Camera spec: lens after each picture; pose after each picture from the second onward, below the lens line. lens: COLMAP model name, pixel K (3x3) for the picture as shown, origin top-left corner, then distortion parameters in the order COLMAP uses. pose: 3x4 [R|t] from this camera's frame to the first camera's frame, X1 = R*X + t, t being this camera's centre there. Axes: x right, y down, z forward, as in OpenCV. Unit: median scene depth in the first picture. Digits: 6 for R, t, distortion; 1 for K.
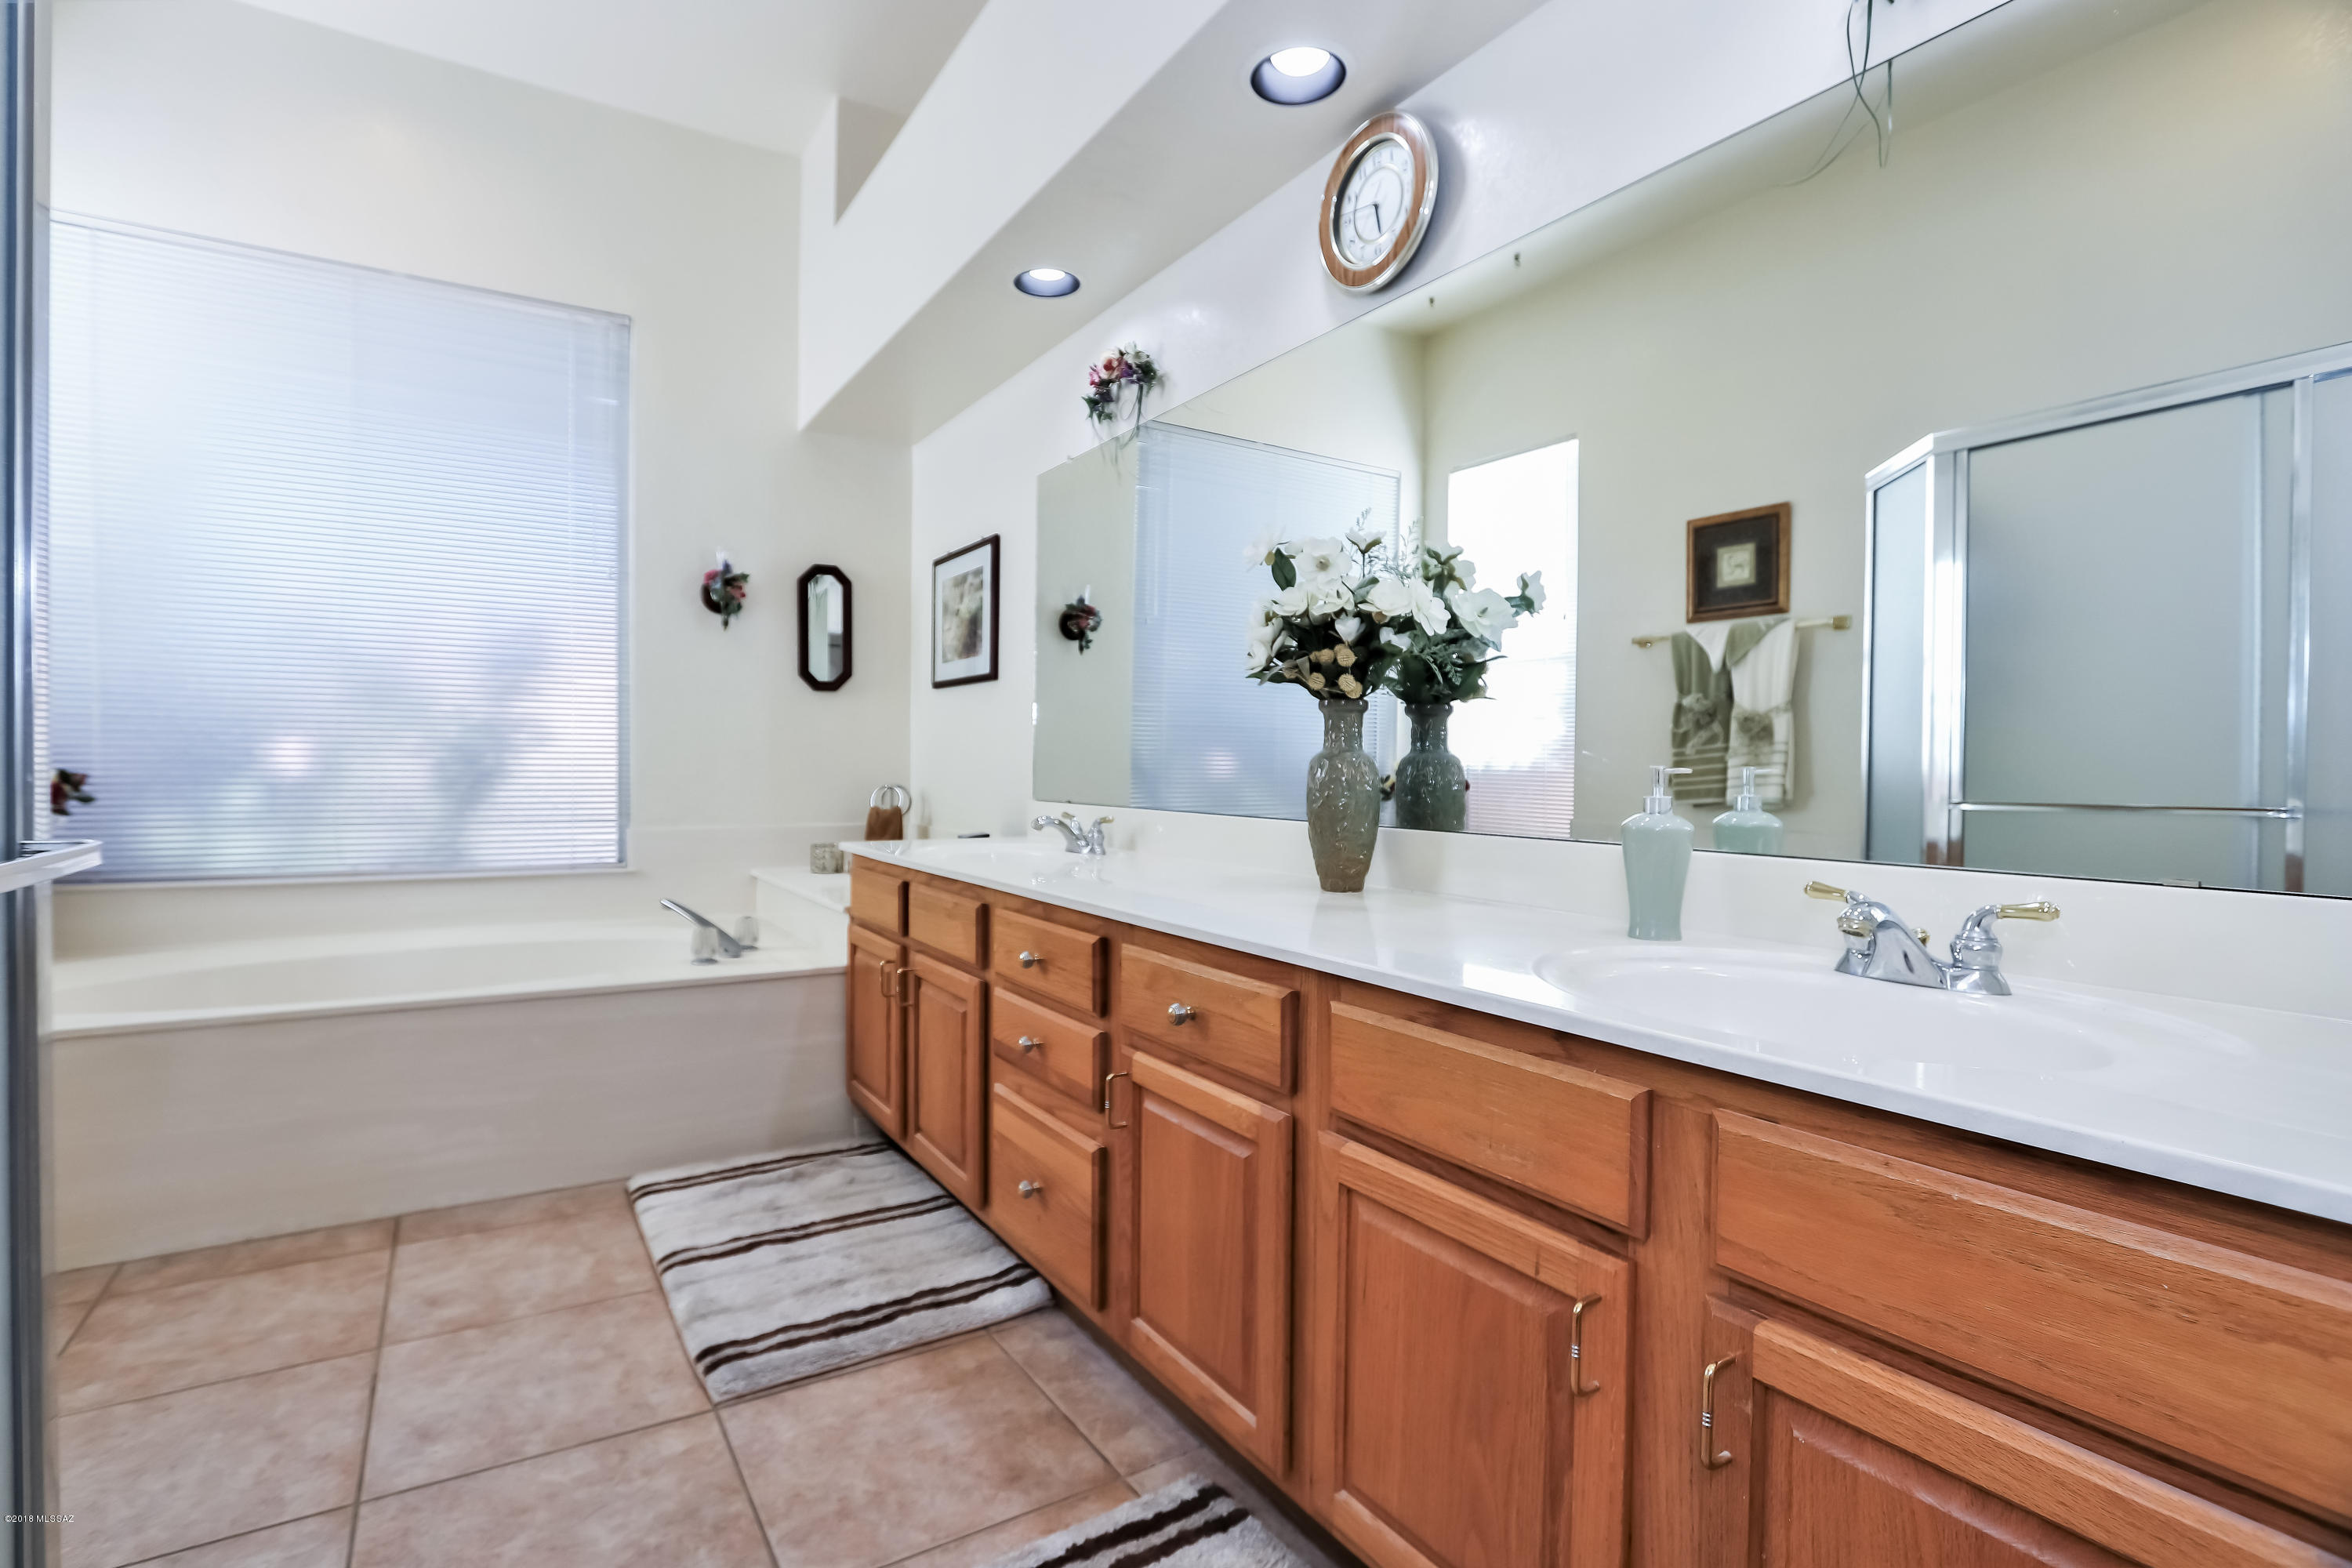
lens RADIAL K [[1090.8, 0, 1147.1], [0, 1090.8, 776.3], [0, 0, 1]] dist [-0.021793, 0.004306]
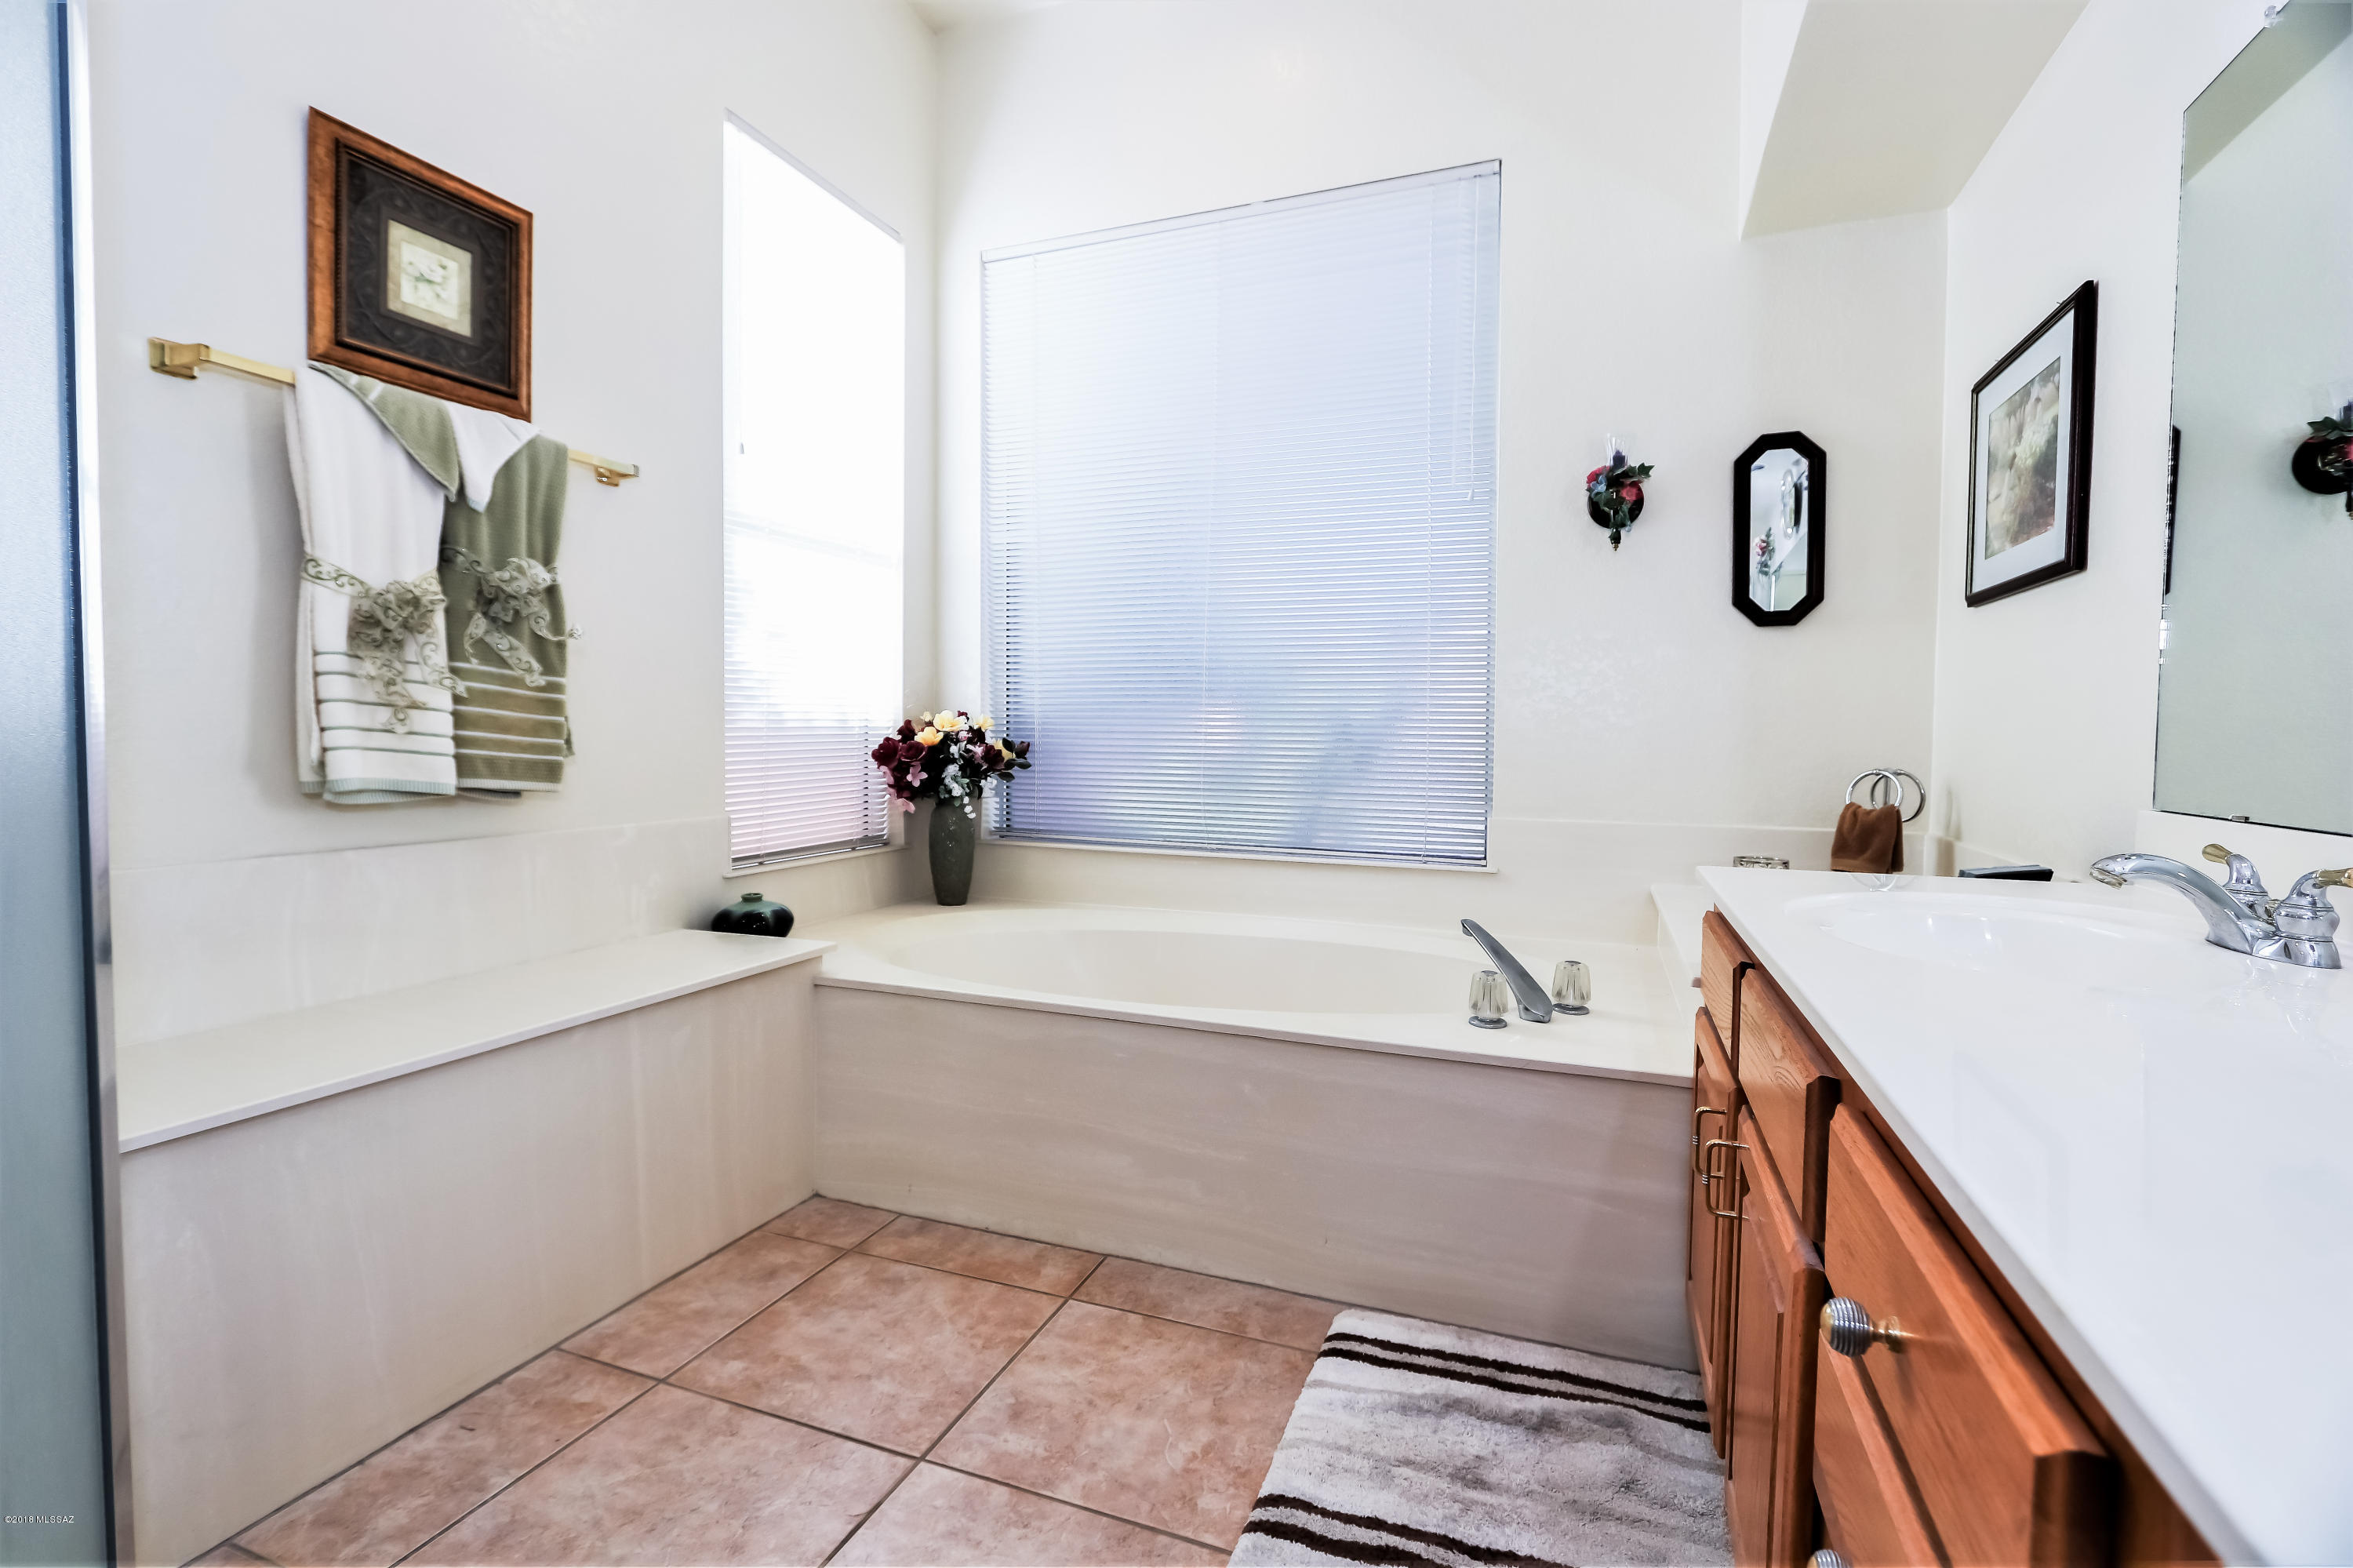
lens RADIAL K [[1091.3, 0, 1147.6], [0, 1091.3, 776.3], [0, 0, 1]] dist [-0.021793, 0.004306]
pose [[0.594673, 0.029943, -0.803410, 0.011234], [-0.013017, 0.999534, 0.027618, -0.000357], [0.803862, -0.005966, 0.594786, 0.424790]]
